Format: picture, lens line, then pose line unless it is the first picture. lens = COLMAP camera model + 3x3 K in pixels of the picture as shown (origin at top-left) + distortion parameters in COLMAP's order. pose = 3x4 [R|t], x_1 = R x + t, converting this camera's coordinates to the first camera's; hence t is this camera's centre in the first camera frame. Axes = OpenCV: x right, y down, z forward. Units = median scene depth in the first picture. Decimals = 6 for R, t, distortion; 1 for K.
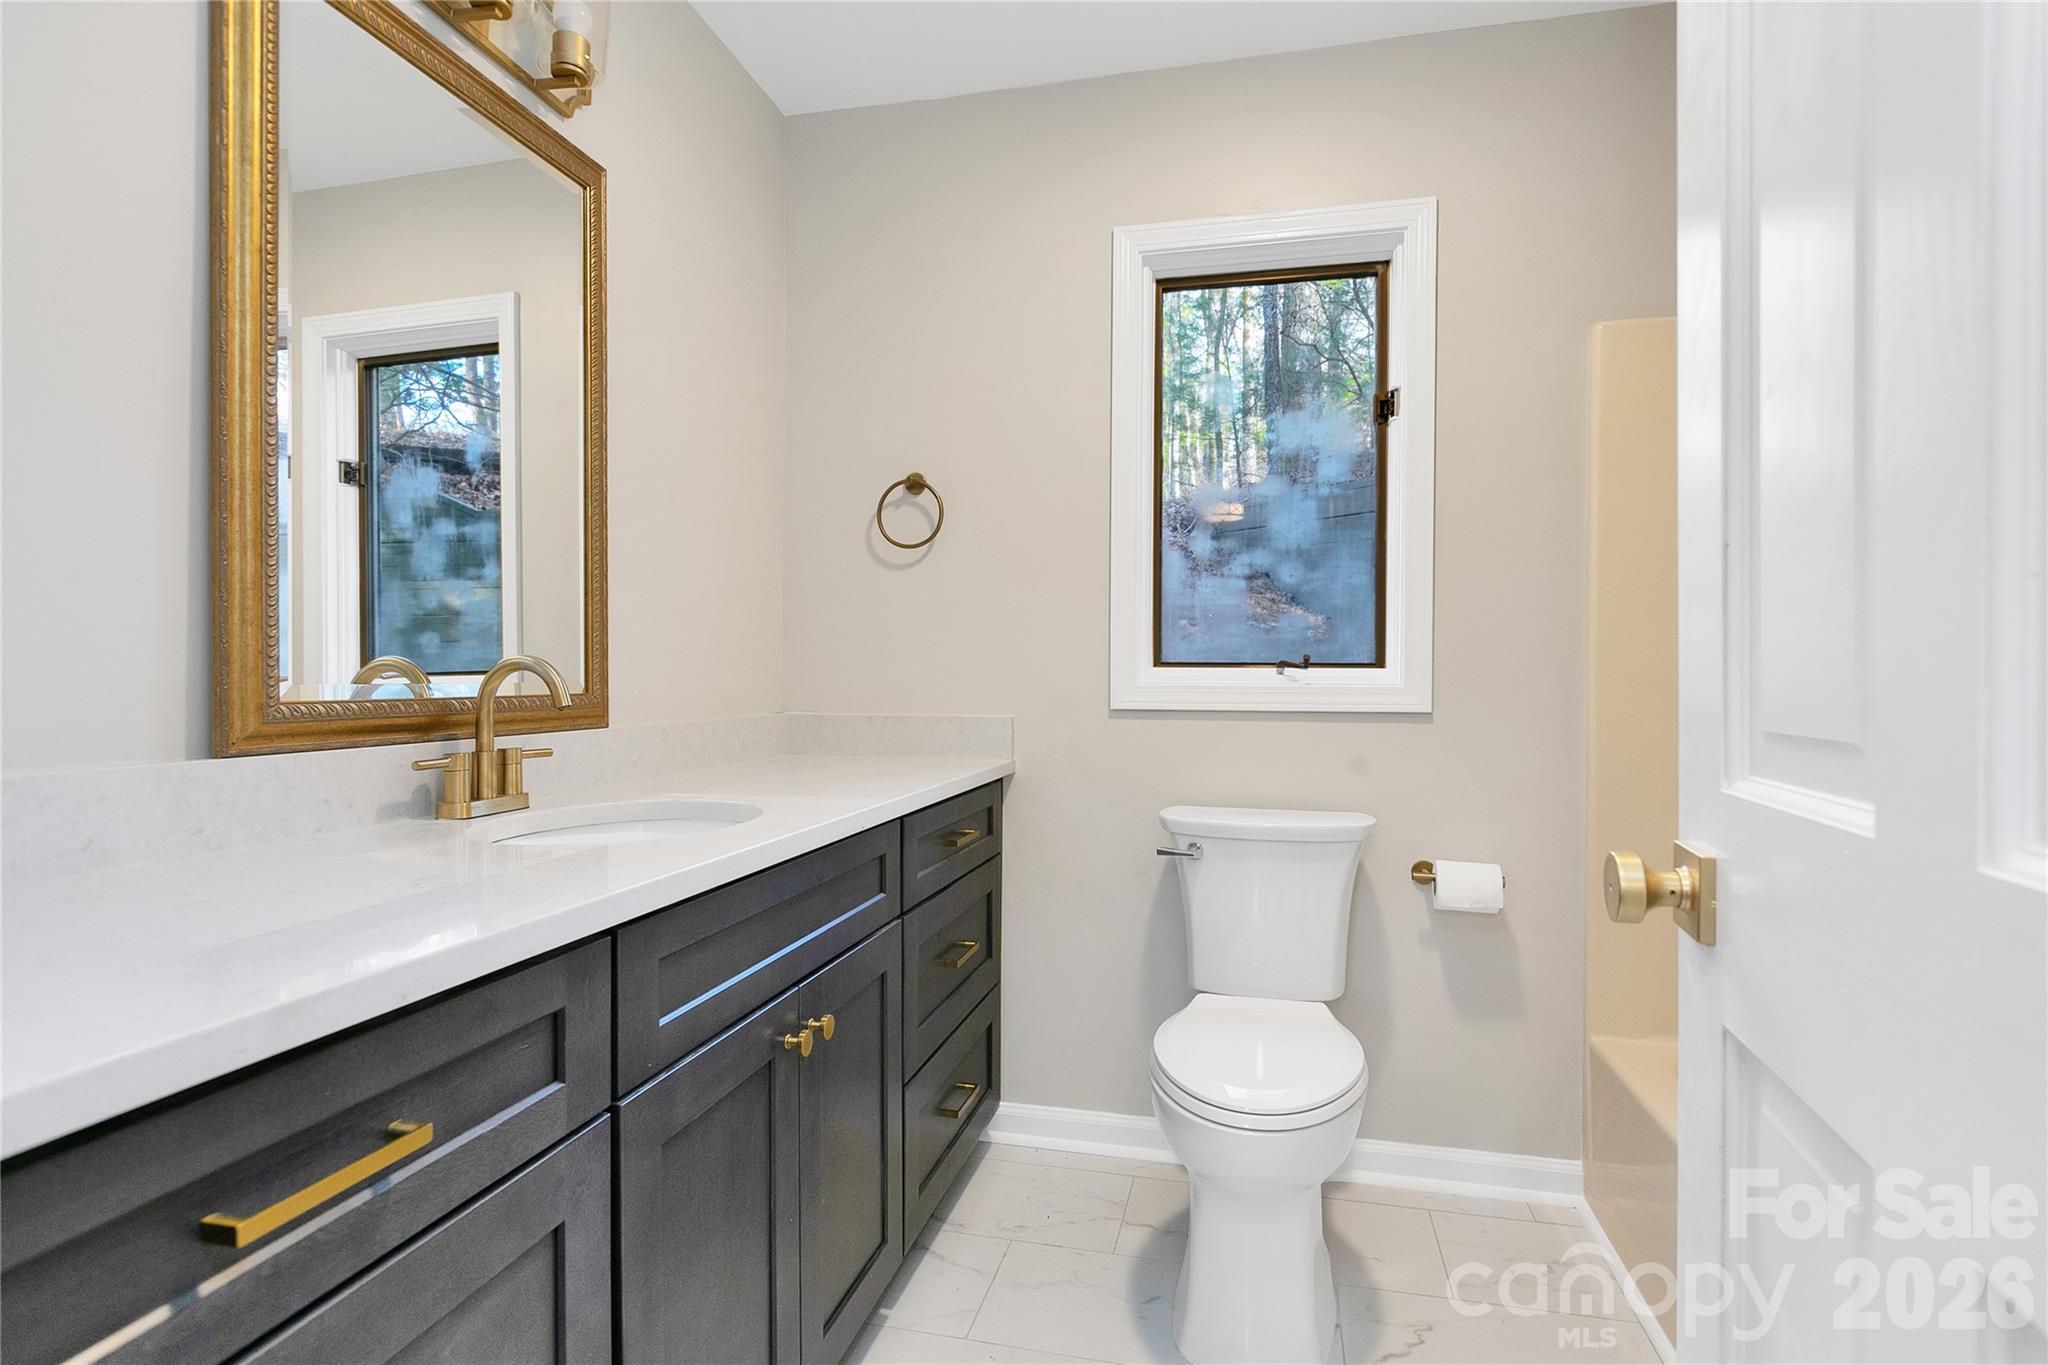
lens RADIAL K [[1019.9, 0, 1019.6], [0, 1019.9, 682.7], [0, 0, 1]] dist [0.002241, -0.002037]
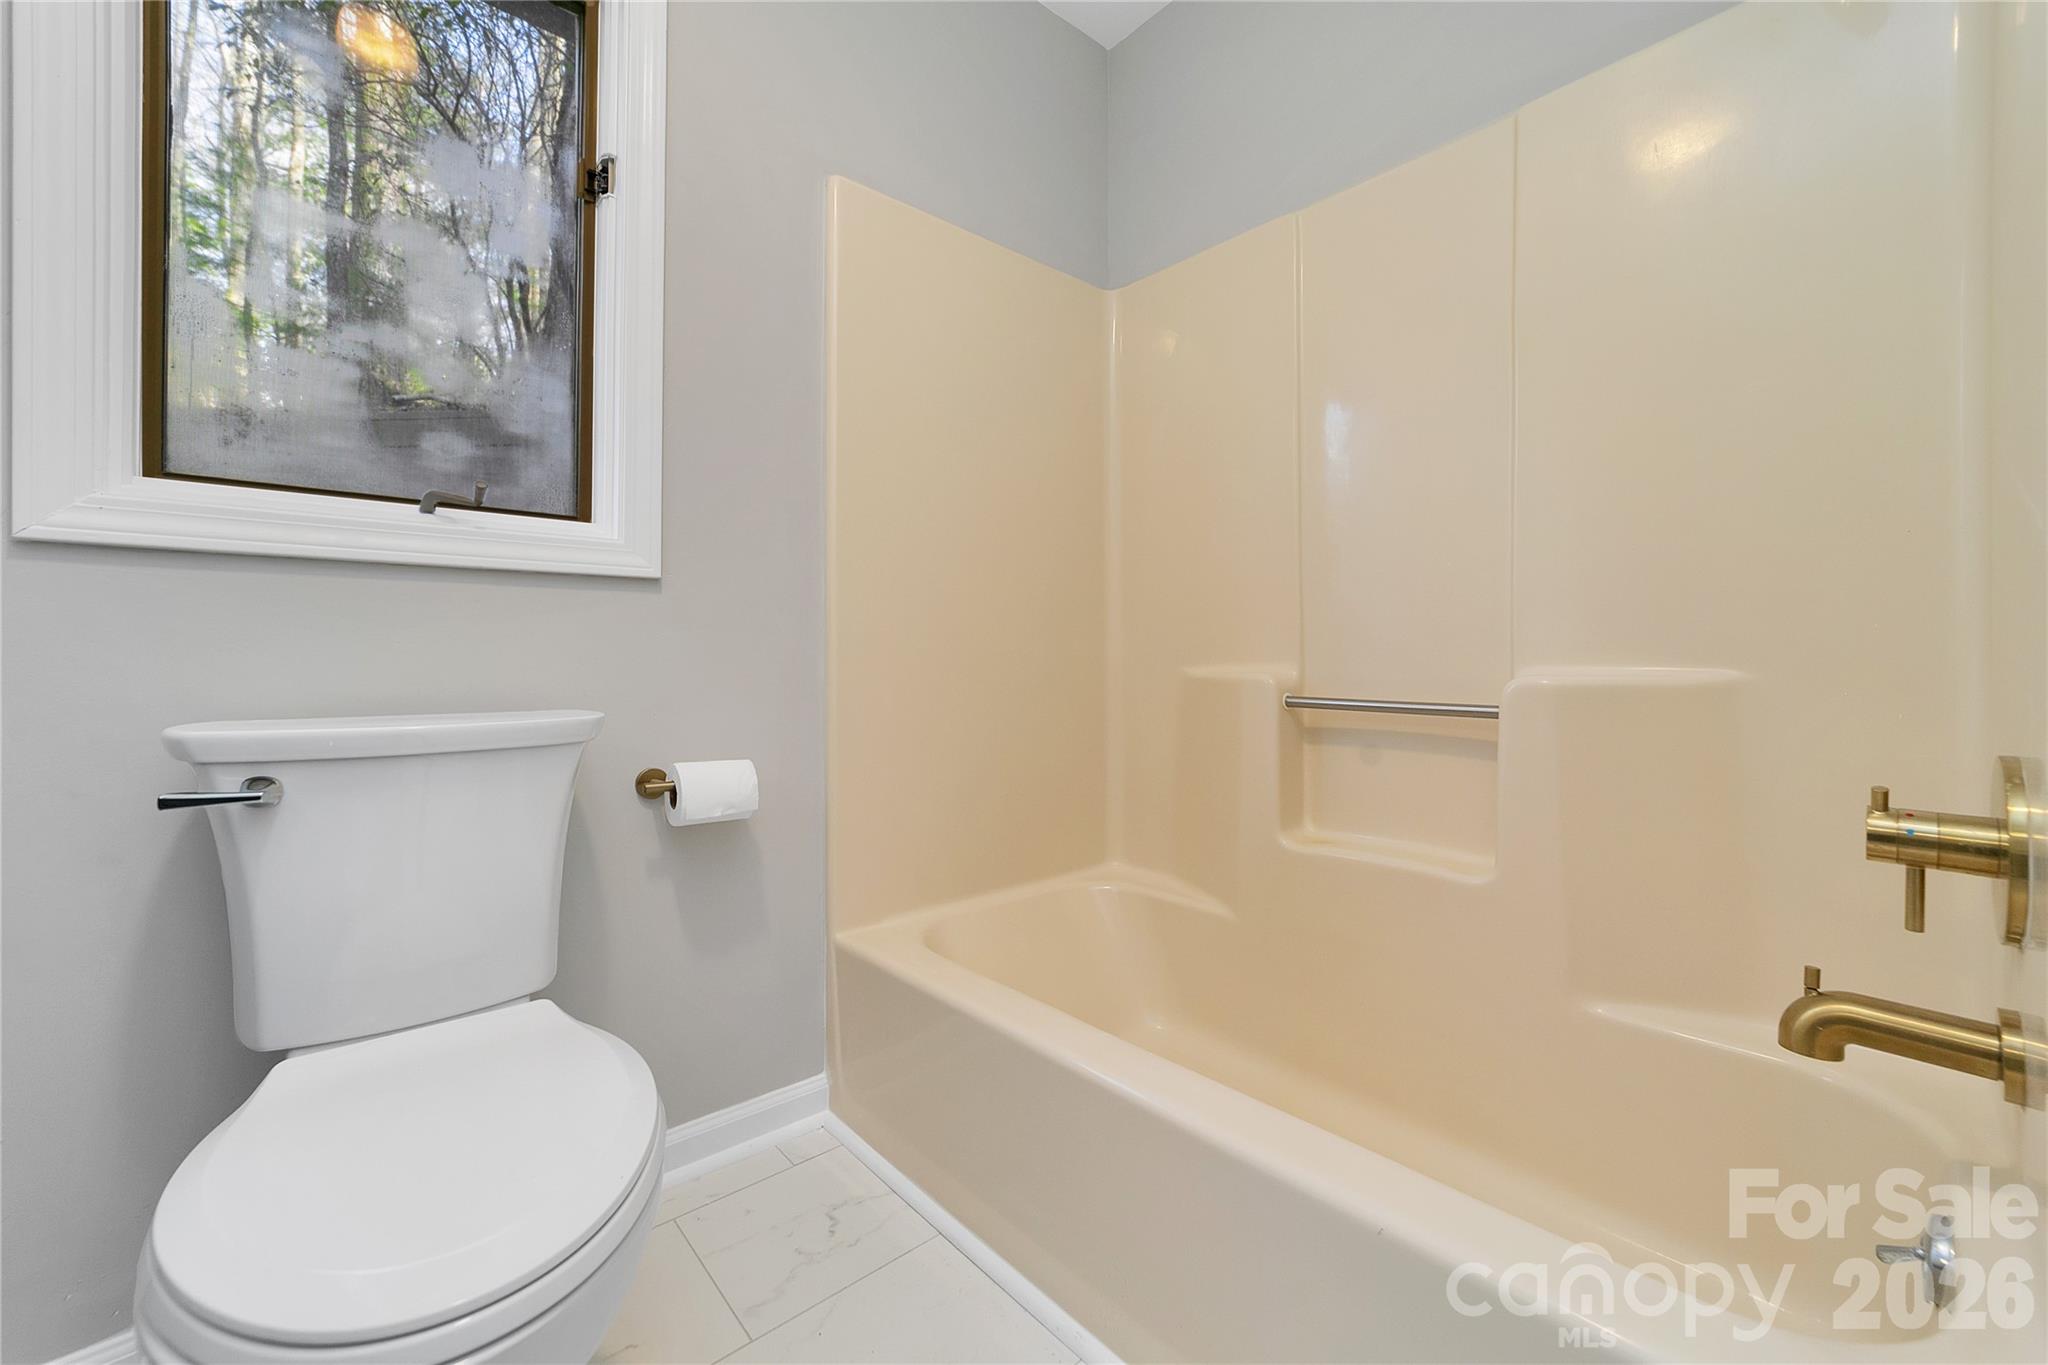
lens RADIAL K [[810.2, 0, 1024.3], [0, 810.2, 657.3], [0, 0, 1]] dist [-0.010211, 0.004851]
pose [[0.568159, 0.002812, 0.822914, 0.049448], [0.003077, 0.999980, -0.005542, 0.093988], [-0.822913, 0.005681, 0.568139, 0.413910]]
